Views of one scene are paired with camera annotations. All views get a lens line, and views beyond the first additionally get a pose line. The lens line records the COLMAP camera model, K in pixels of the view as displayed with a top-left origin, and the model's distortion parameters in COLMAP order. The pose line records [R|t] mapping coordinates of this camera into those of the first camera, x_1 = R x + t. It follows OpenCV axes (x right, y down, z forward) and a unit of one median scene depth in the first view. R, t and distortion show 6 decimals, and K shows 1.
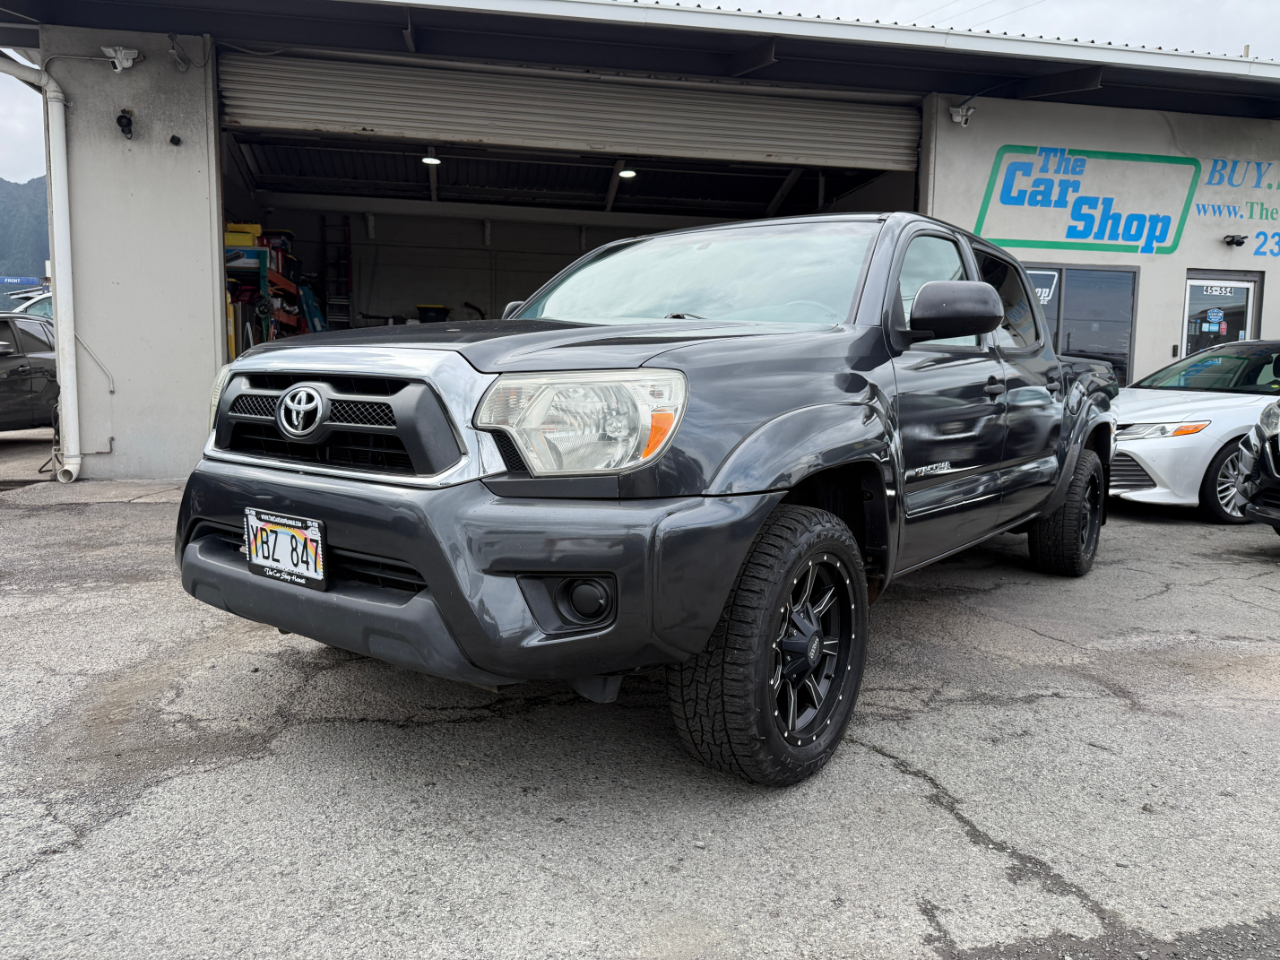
lens RADIAL K [[907.0, 0, 640.0], [0, 907.0, 480.0], [0, 0, 1]] dist [0.014939, -0.021596]
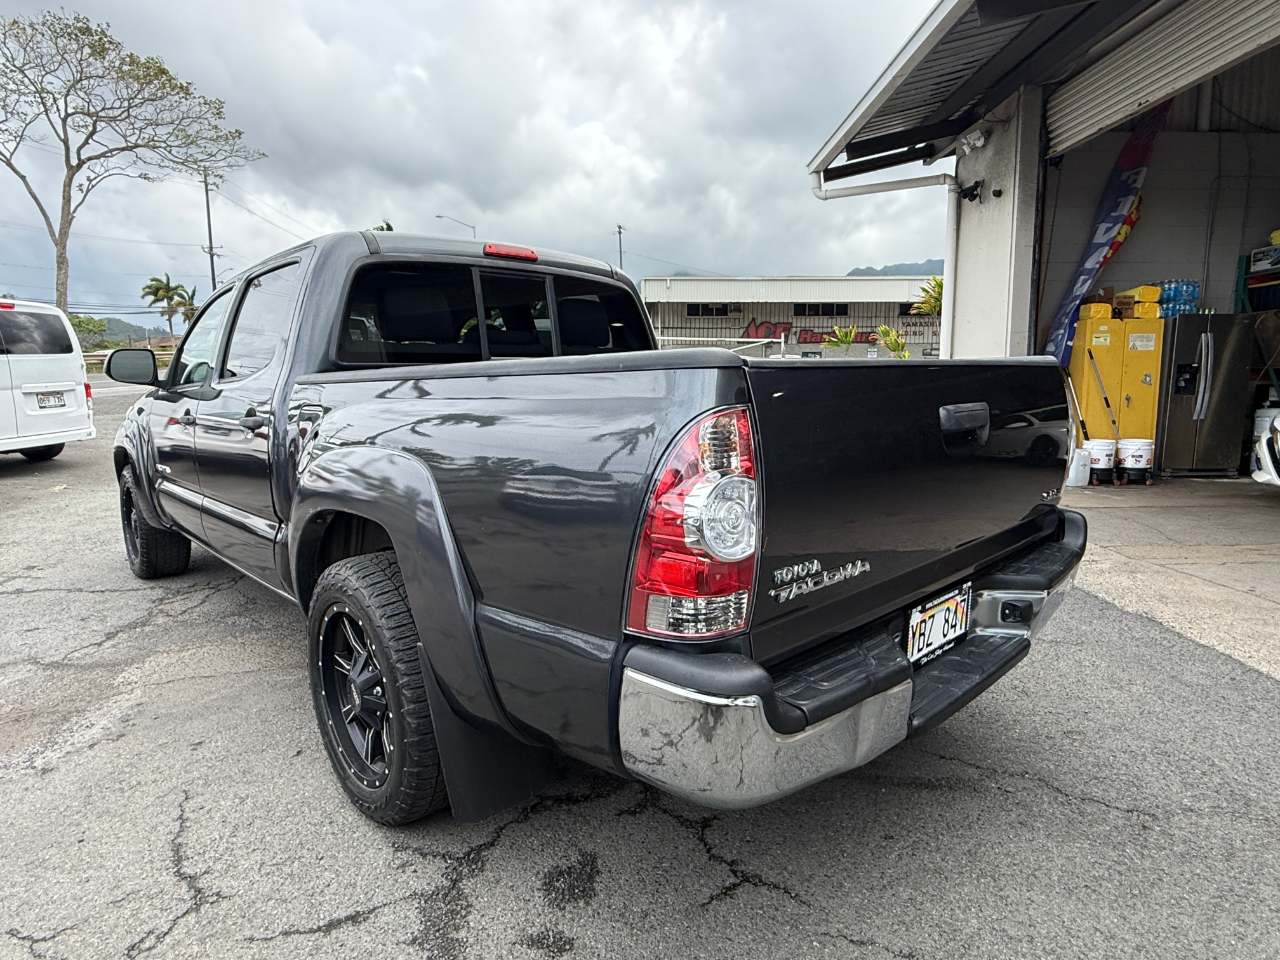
lens RADIAL K [[706.2, 0, 640.0], [0, 706.2, 480.0], [0, 0, 1]] dist [-0.000886, -0.001745]
pose [[-0.167104, 0.115542, -0.979146, 1.442376], [-0.094373, 0.986675, 0.132536, -0.243498], [0.981412, 0.114552, -0.153973, 2.094165]]
